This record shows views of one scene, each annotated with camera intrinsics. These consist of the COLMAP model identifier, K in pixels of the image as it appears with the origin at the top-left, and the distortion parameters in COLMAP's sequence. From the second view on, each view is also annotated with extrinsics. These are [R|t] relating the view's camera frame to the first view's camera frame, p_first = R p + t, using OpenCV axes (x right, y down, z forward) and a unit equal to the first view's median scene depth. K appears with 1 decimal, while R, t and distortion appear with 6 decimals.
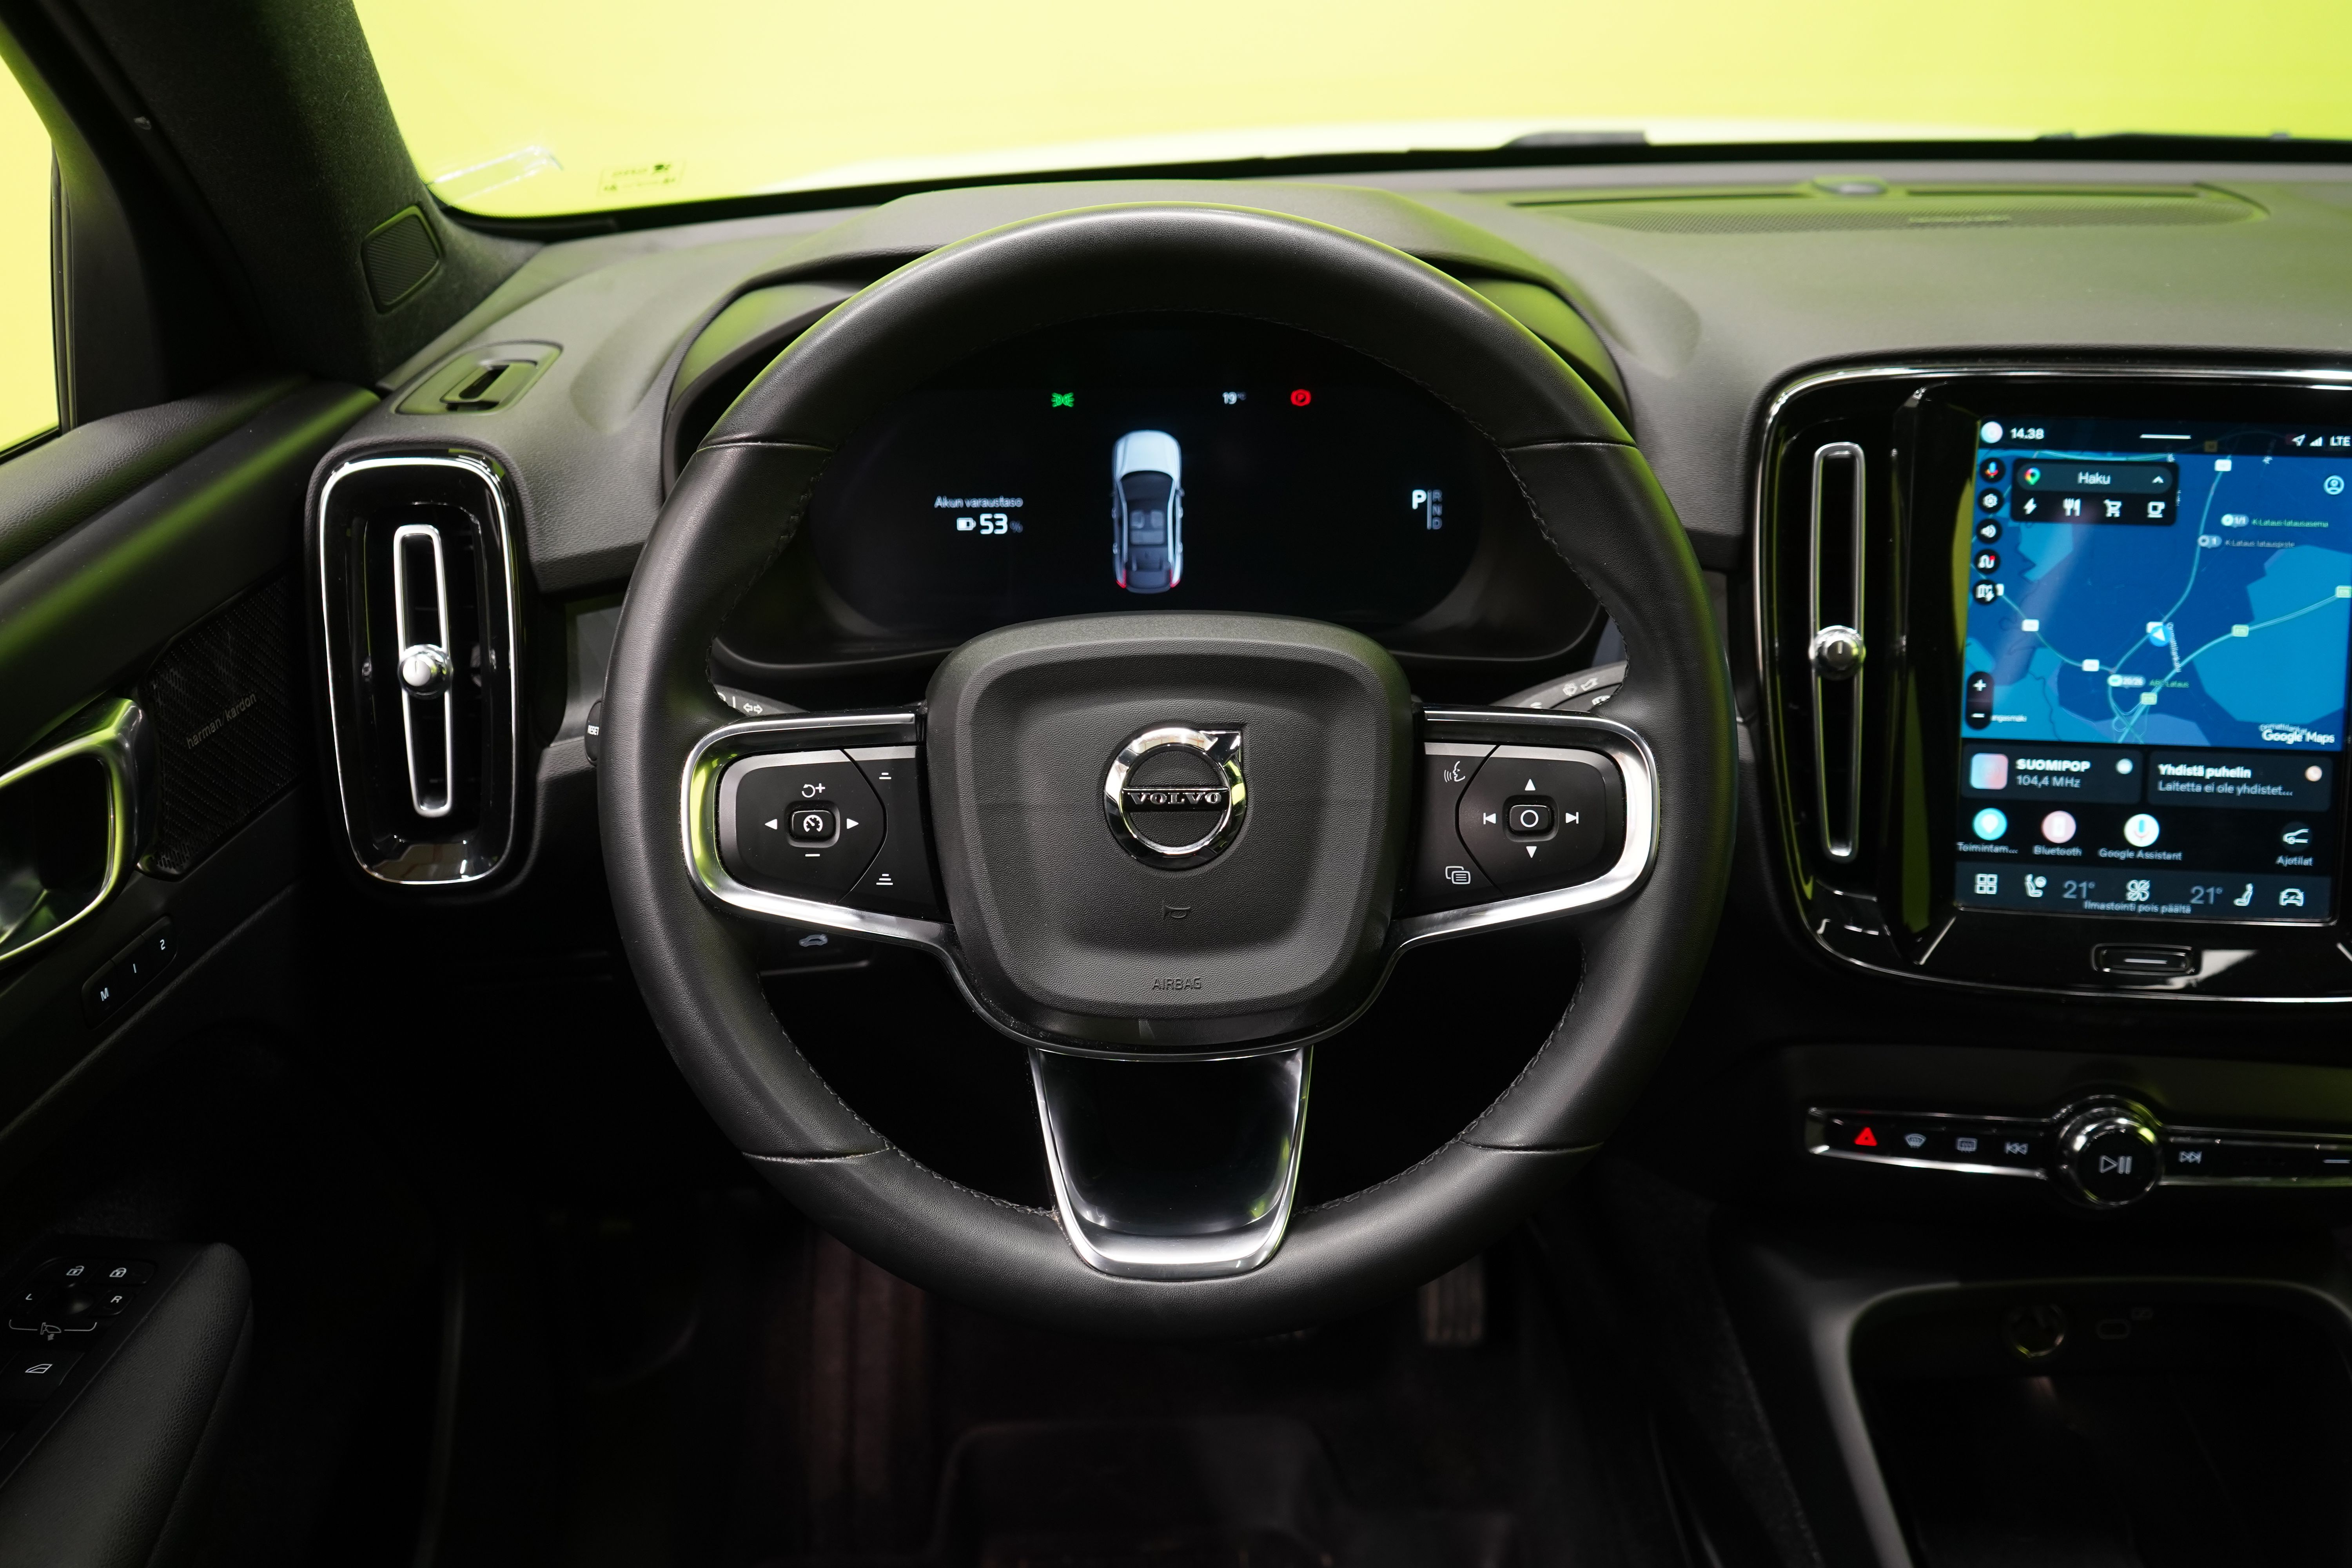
lens RADIAL K [[2192.1, 0, 1176.0], [0, 2192.1, 784.0], [0, 0, 1]] dist [0.005370, 0.012996]
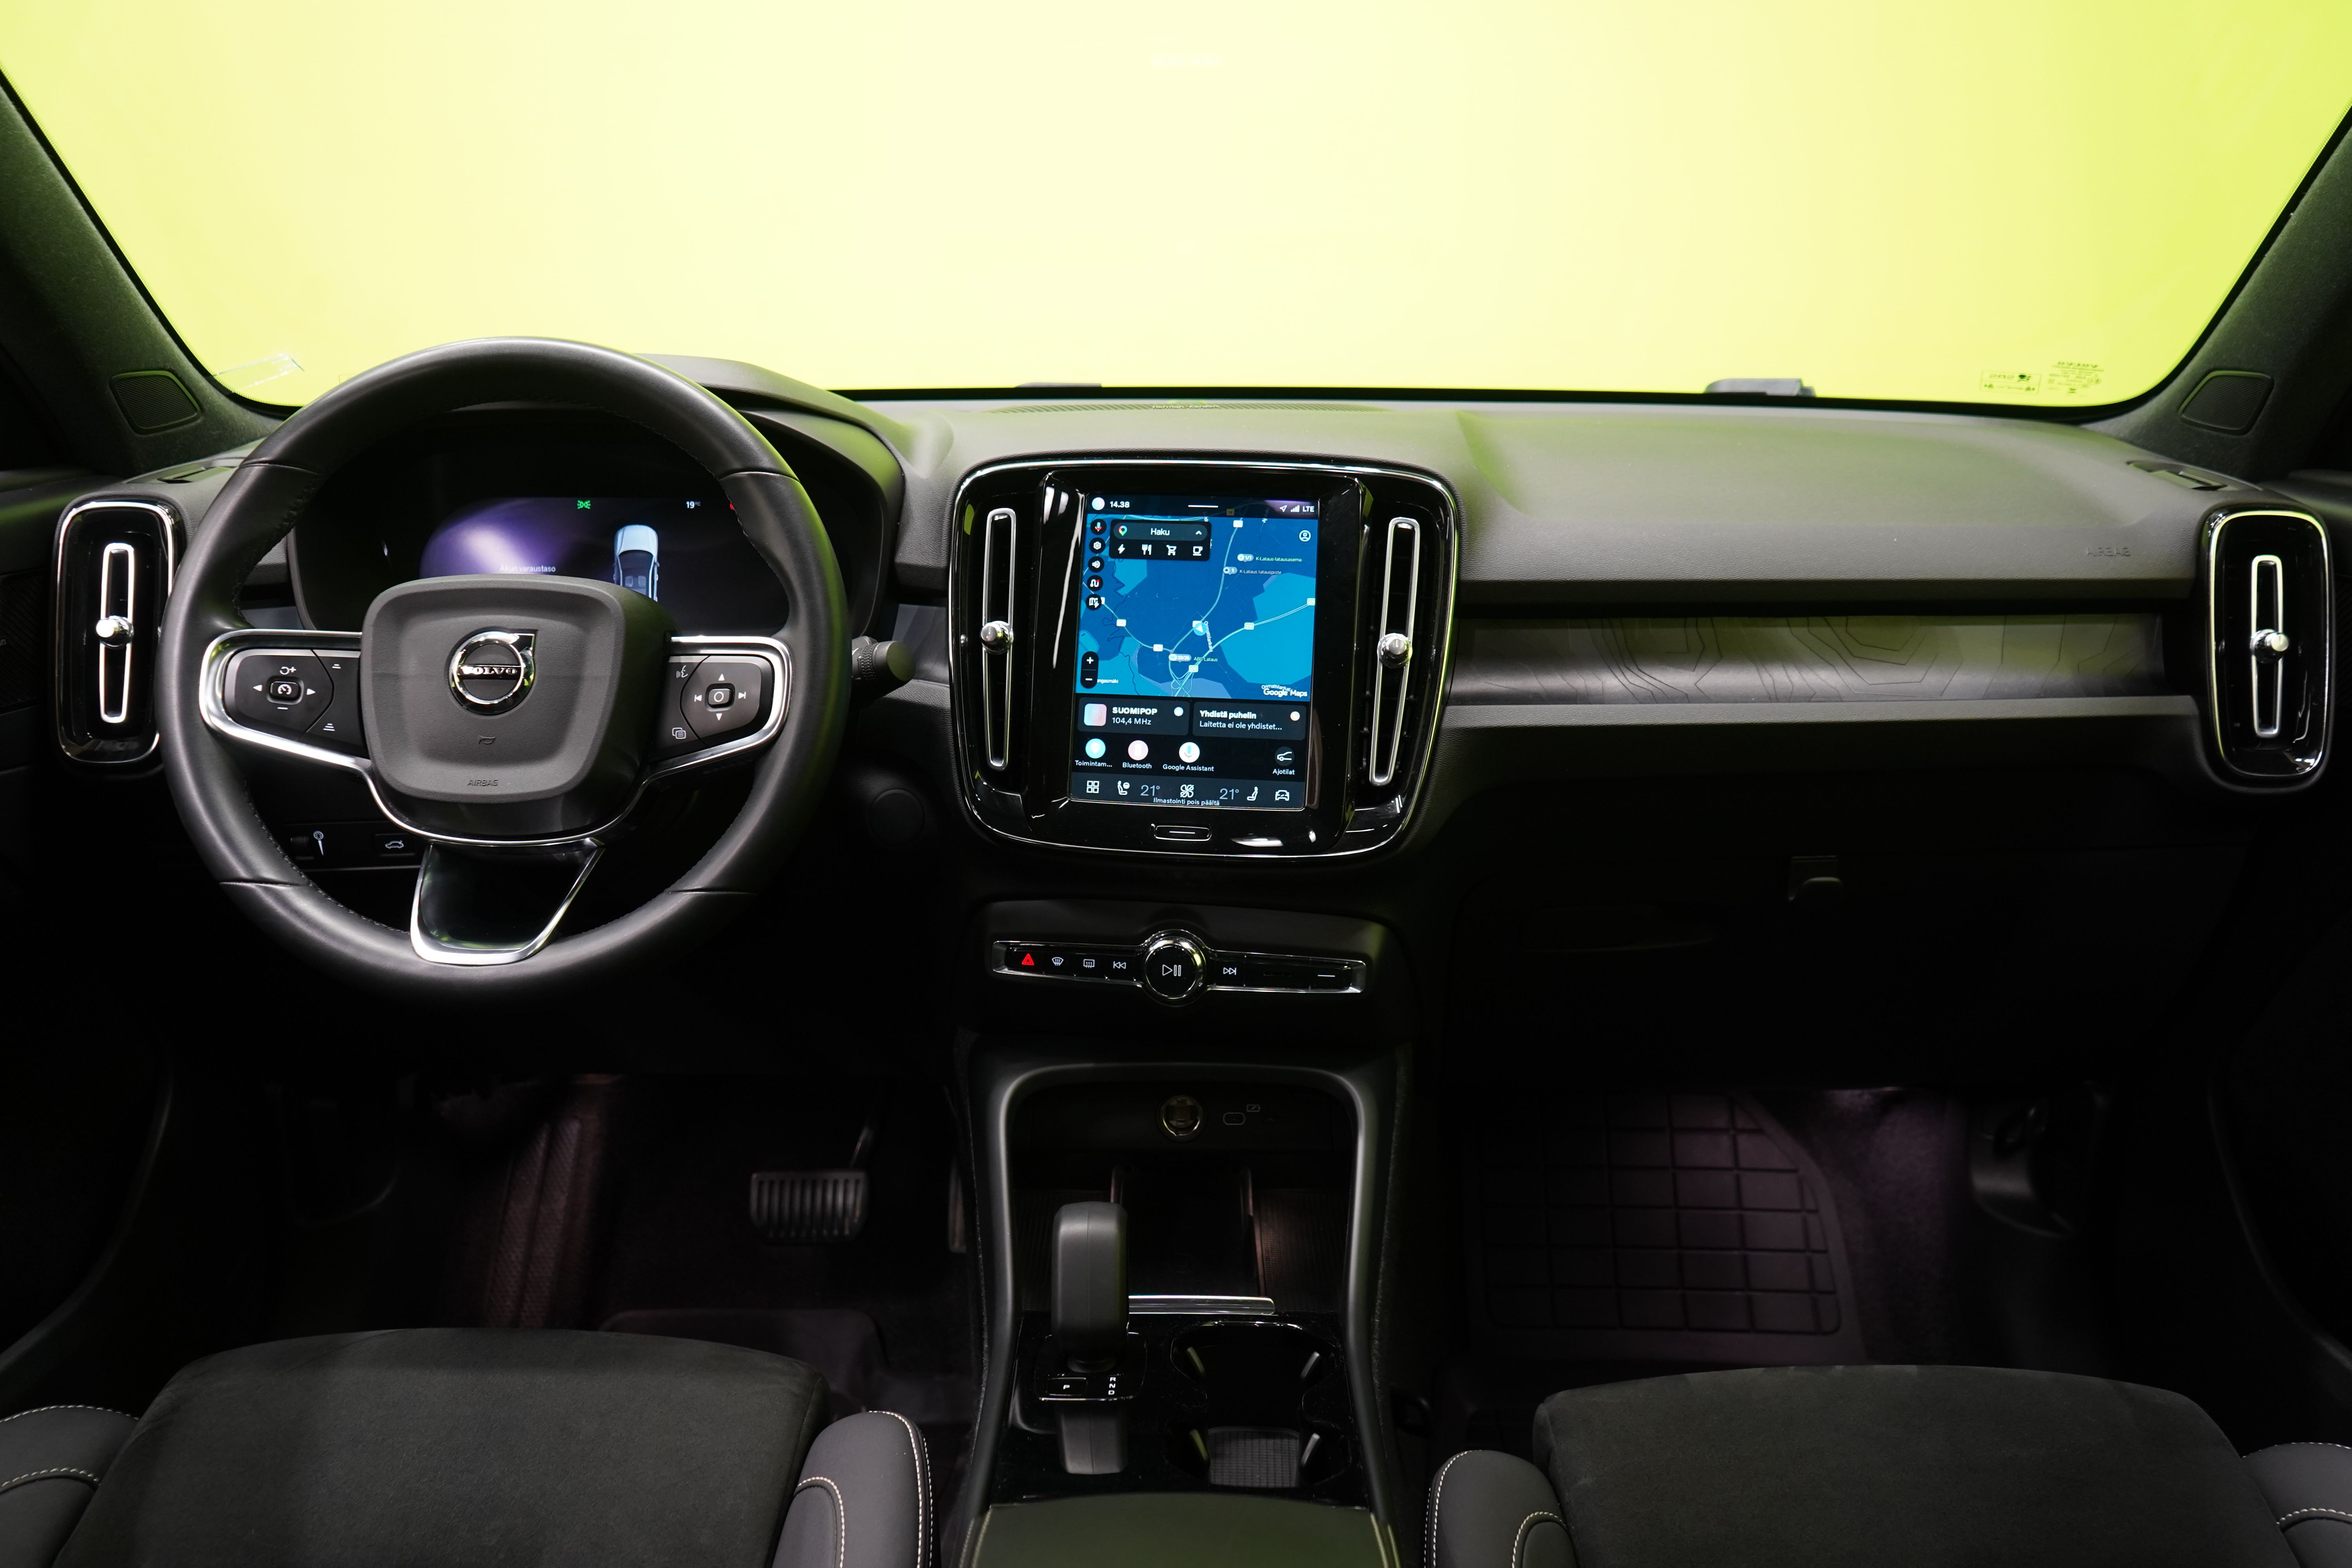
lens RADIAL K [[1926.6, 0, 1176.0], [0, 1926.6, 784.0], [0, 0, 1]] dist [0.002047, 0.011532]
pose [[0.998745, 0.016644, -0.047233, 0.497434], [-0.024199, 0.986134, -0.164178, 0.268241], [0.043845, 0.165115, 0.985299, -0.340399]]
